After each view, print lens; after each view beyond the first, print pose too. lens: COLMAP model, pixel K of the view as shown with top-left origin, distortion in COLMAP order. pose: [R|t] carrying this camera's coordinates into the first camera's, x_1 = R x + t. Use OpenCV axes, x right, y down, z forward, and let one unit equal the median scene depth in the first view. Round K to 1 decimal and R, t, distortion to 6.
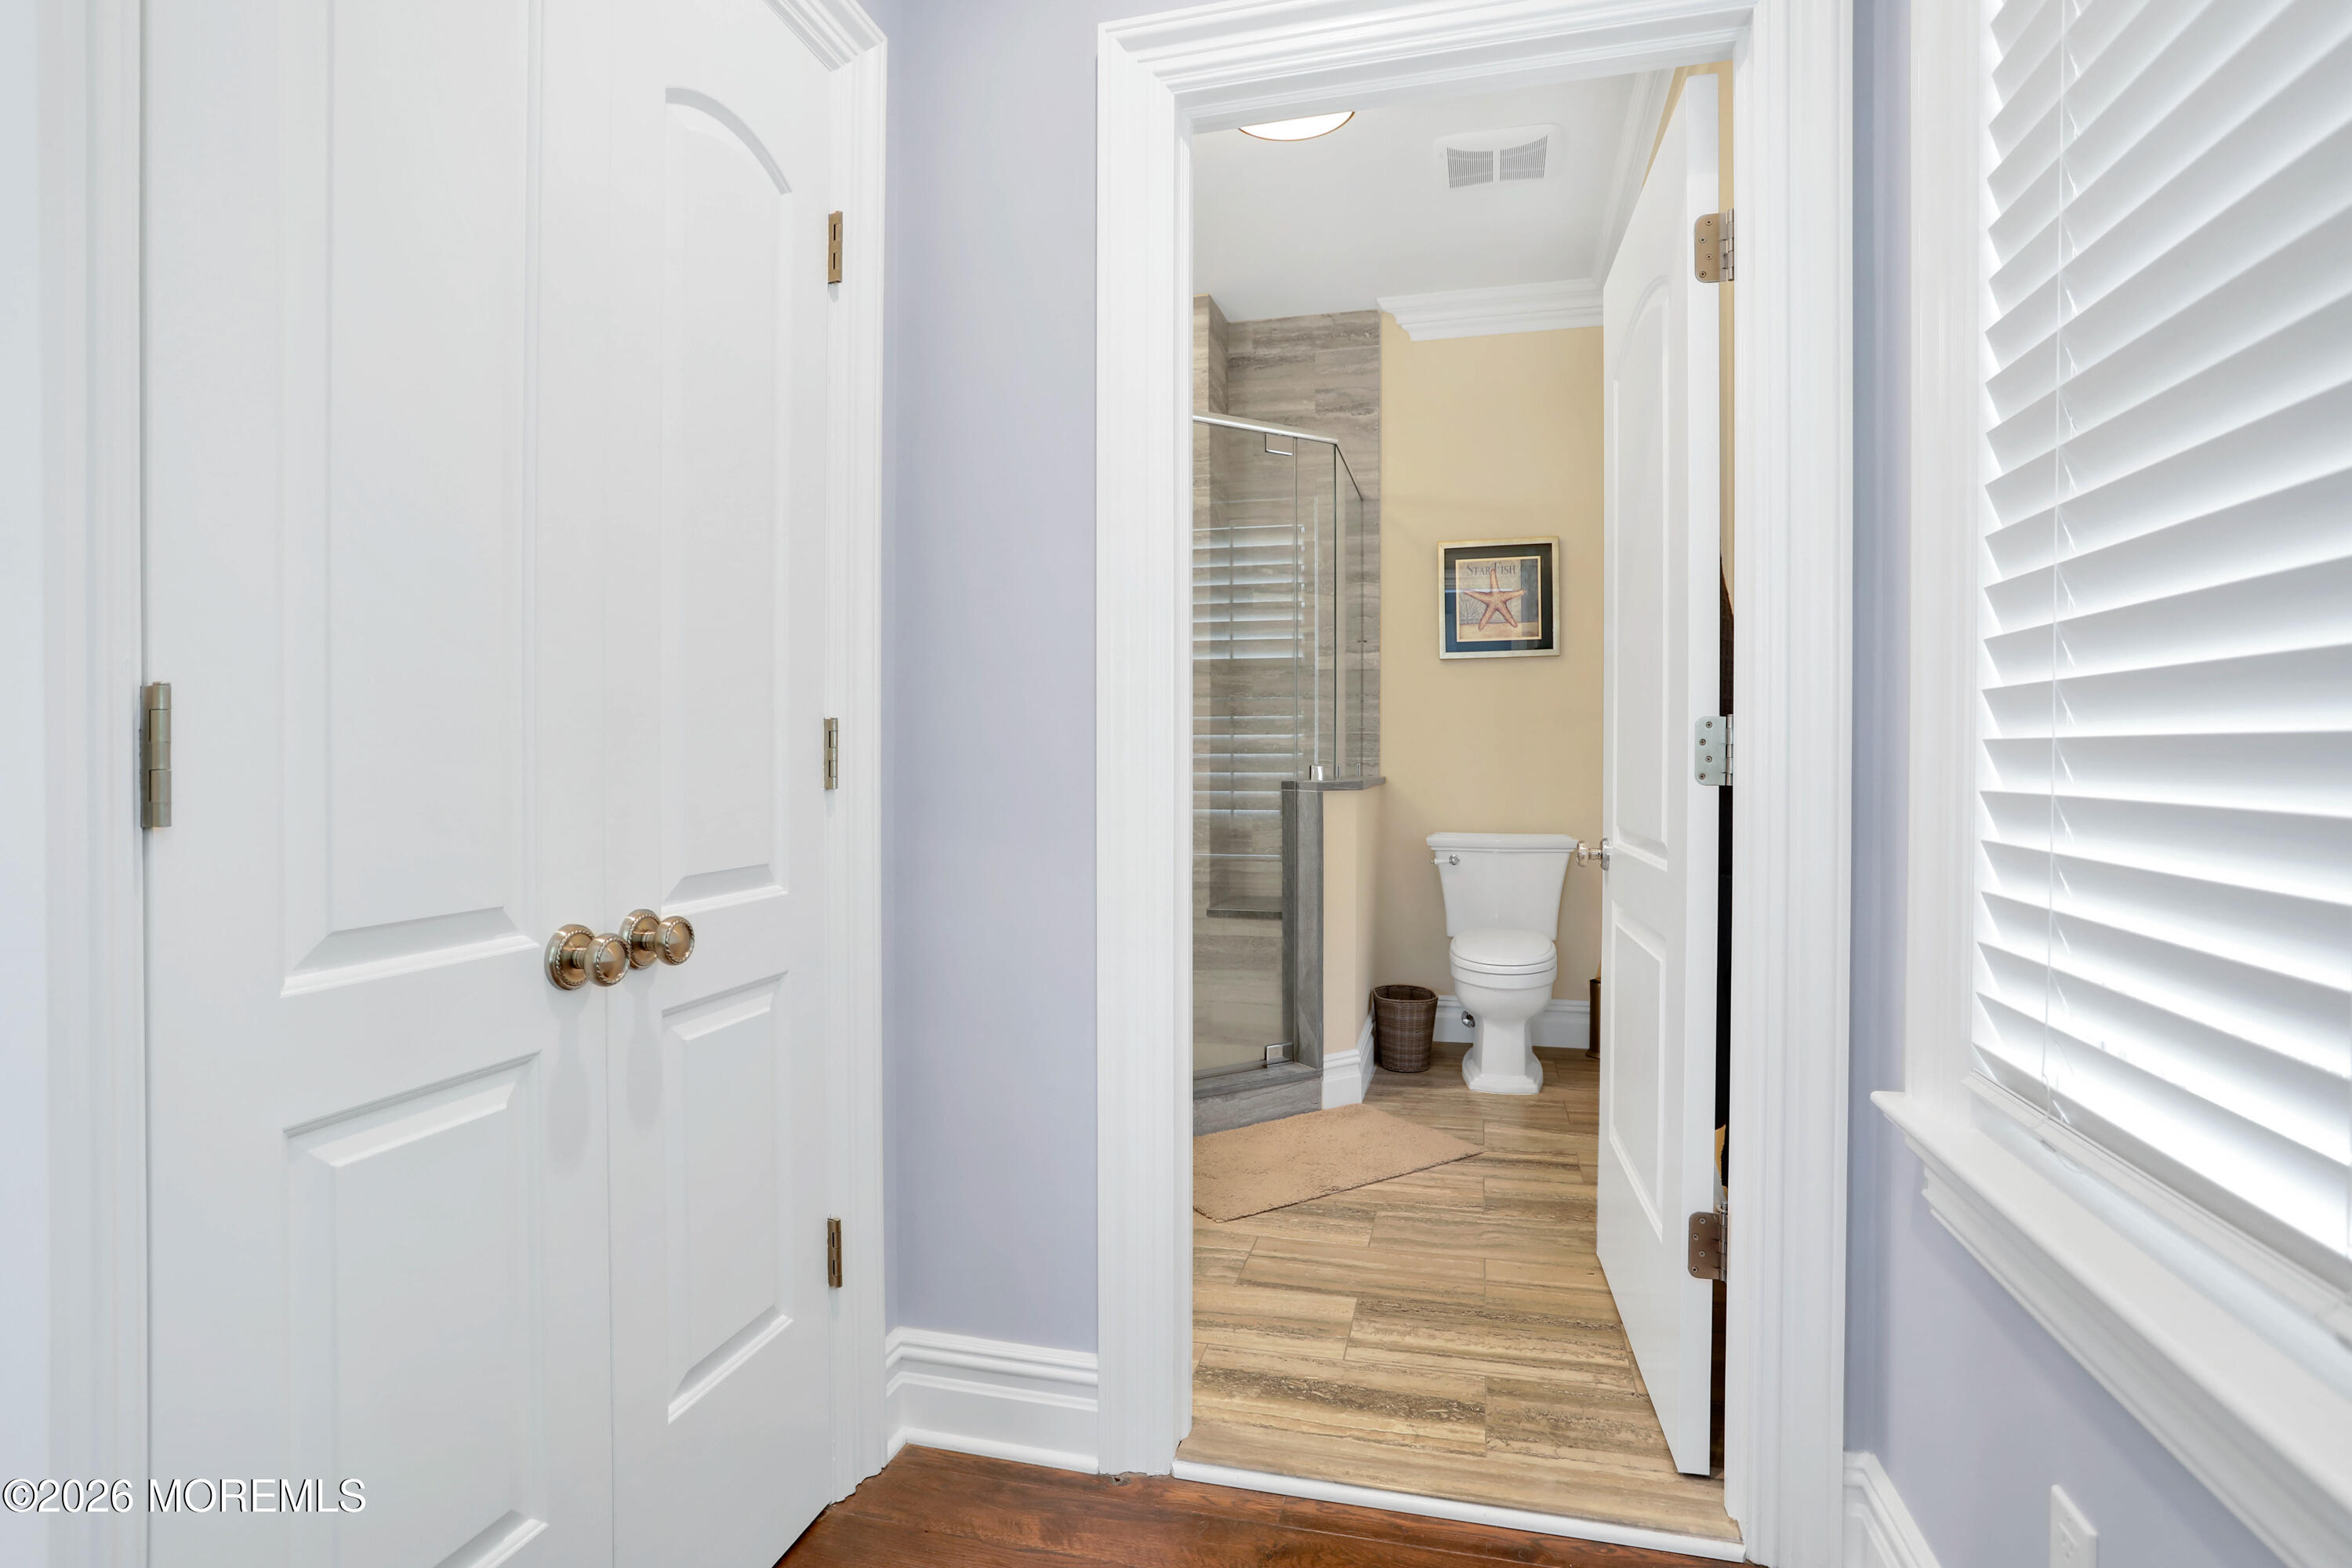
lens RADIAL K [[1144.8, 0, 1175.6], [0, 1144.8, 772.2], [0, 0, 1]] dist [-0.025477, 0.003154]
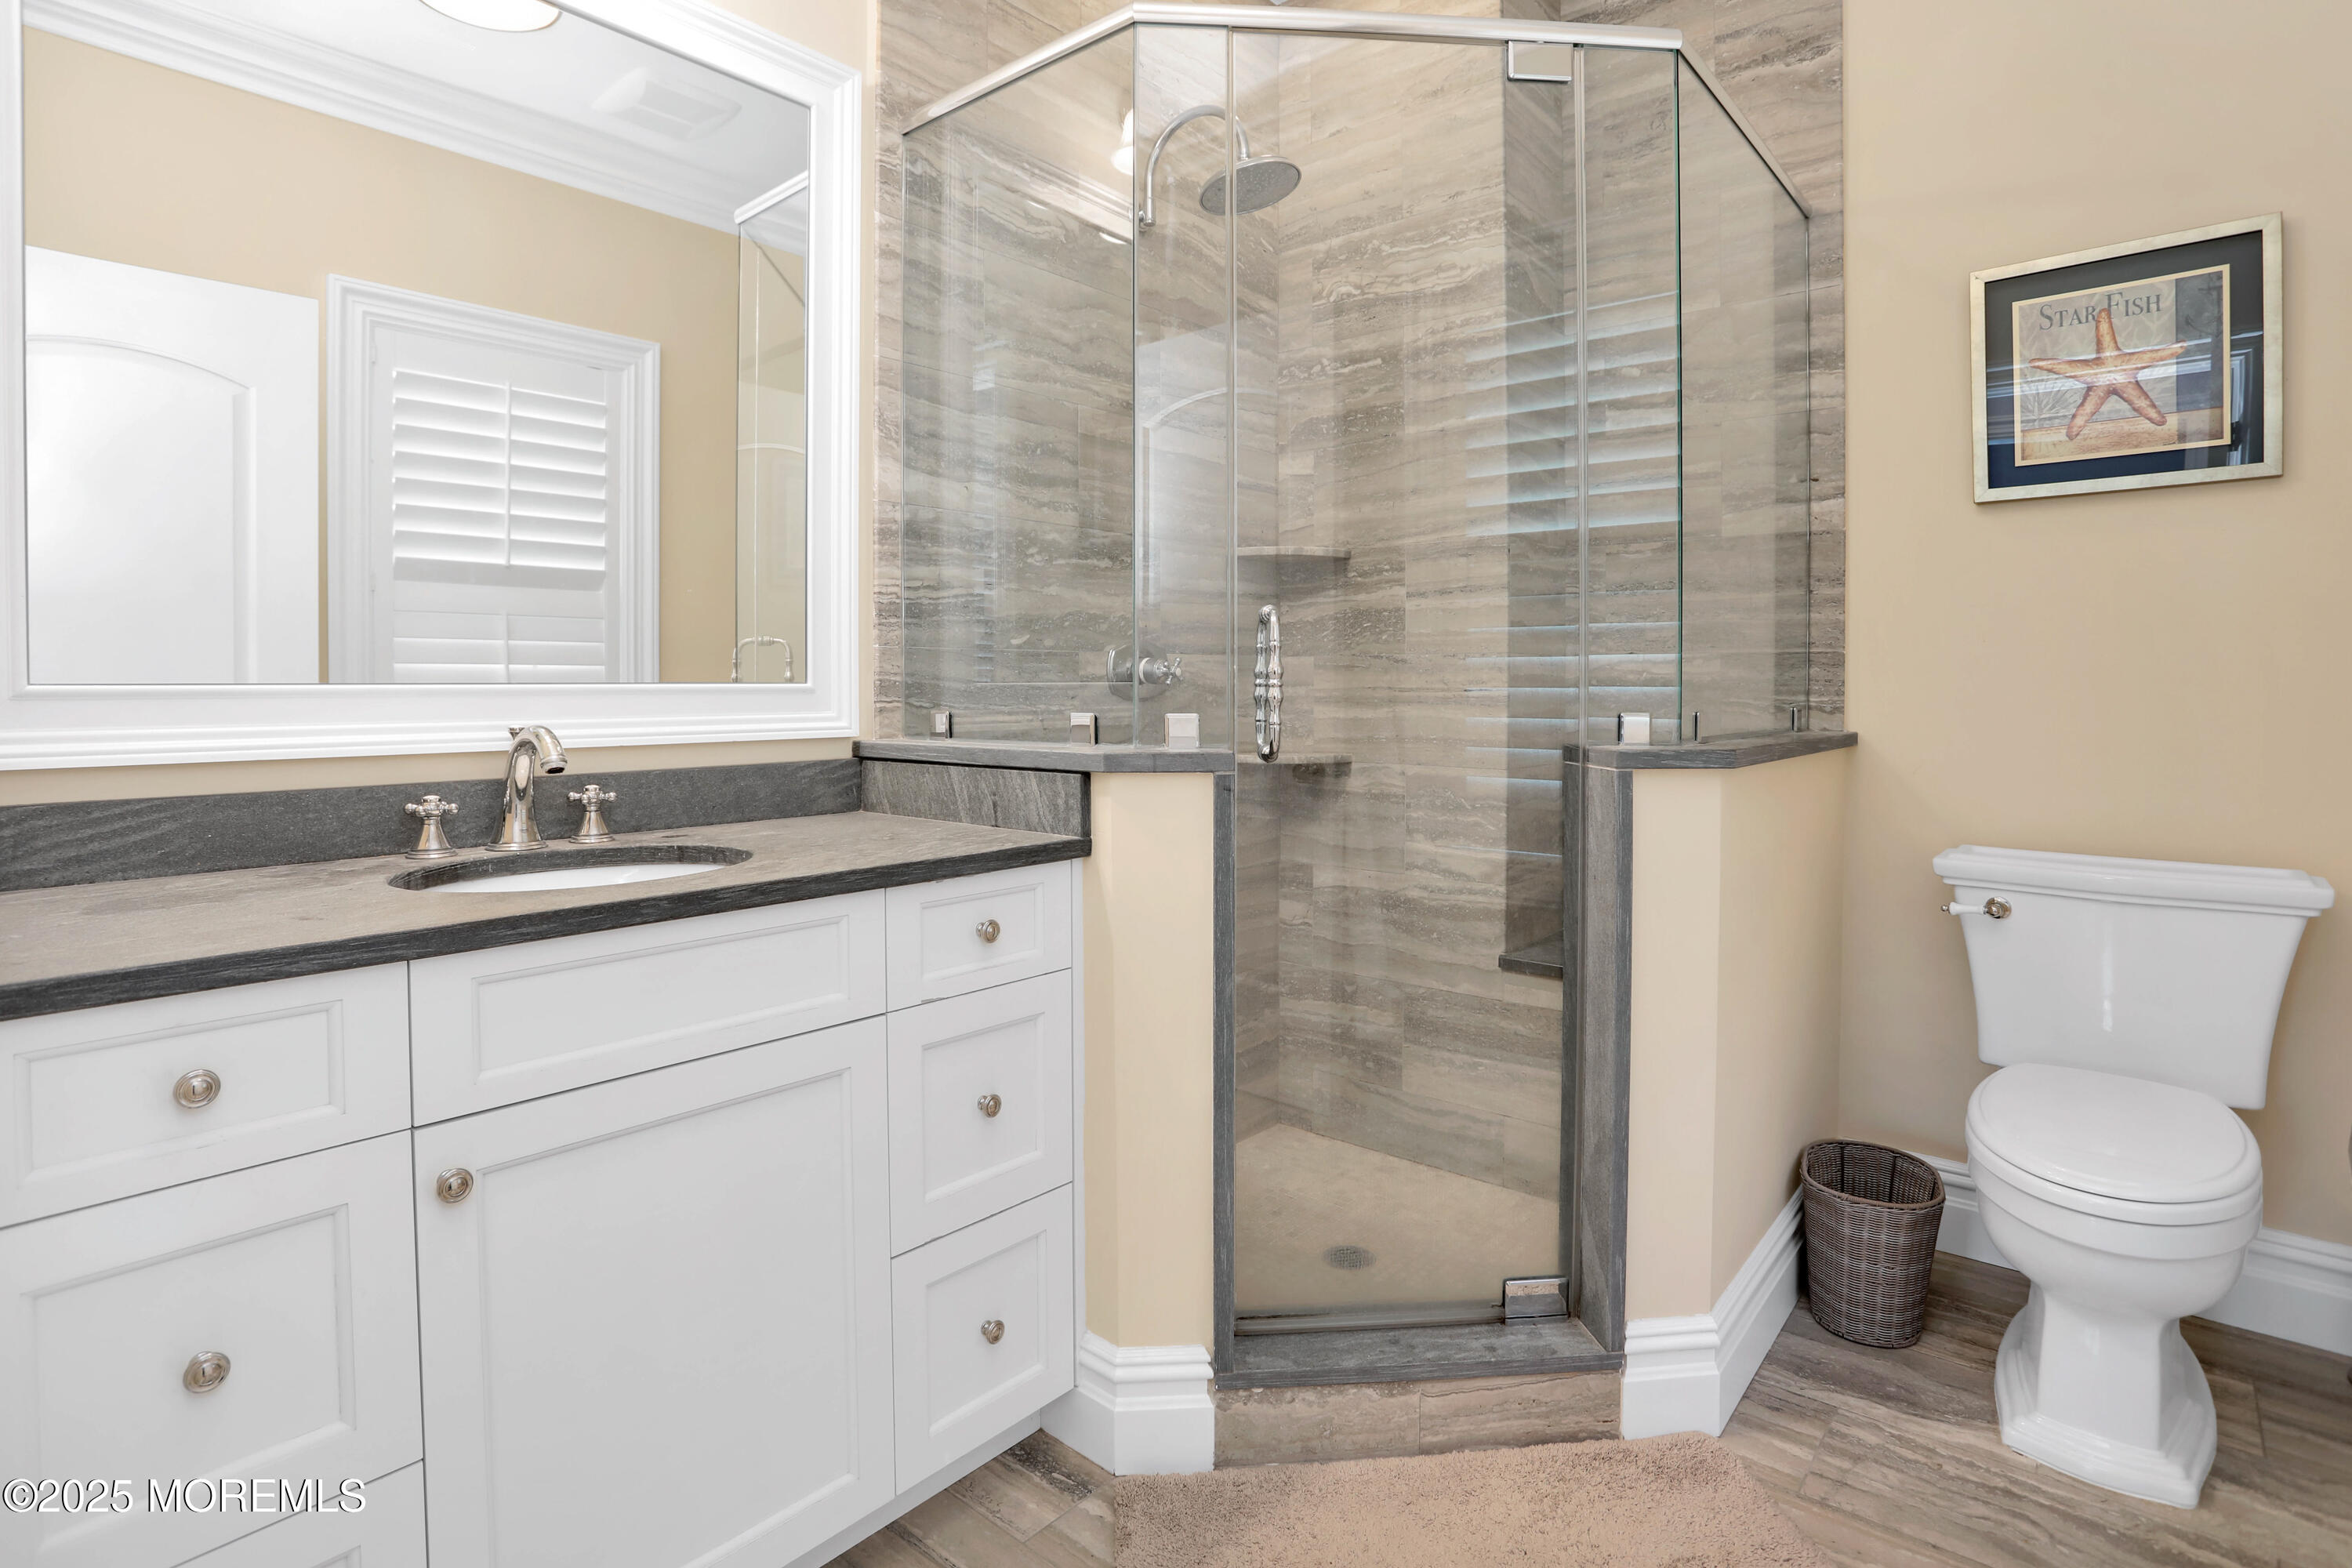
lens RADIAL K [[1144.8, 0, 1176.7], [0, 1144.8, 705.0], [0, 0, 1]] dist [-0.025477, 0.003154]
pose [[0.900067, 0.008052, -0.435677, 0.136719], [-0.006564, 0.999966, 0.004922, -0.009785], [0.435702, -0.001571, 0.900090, 0.410647]]
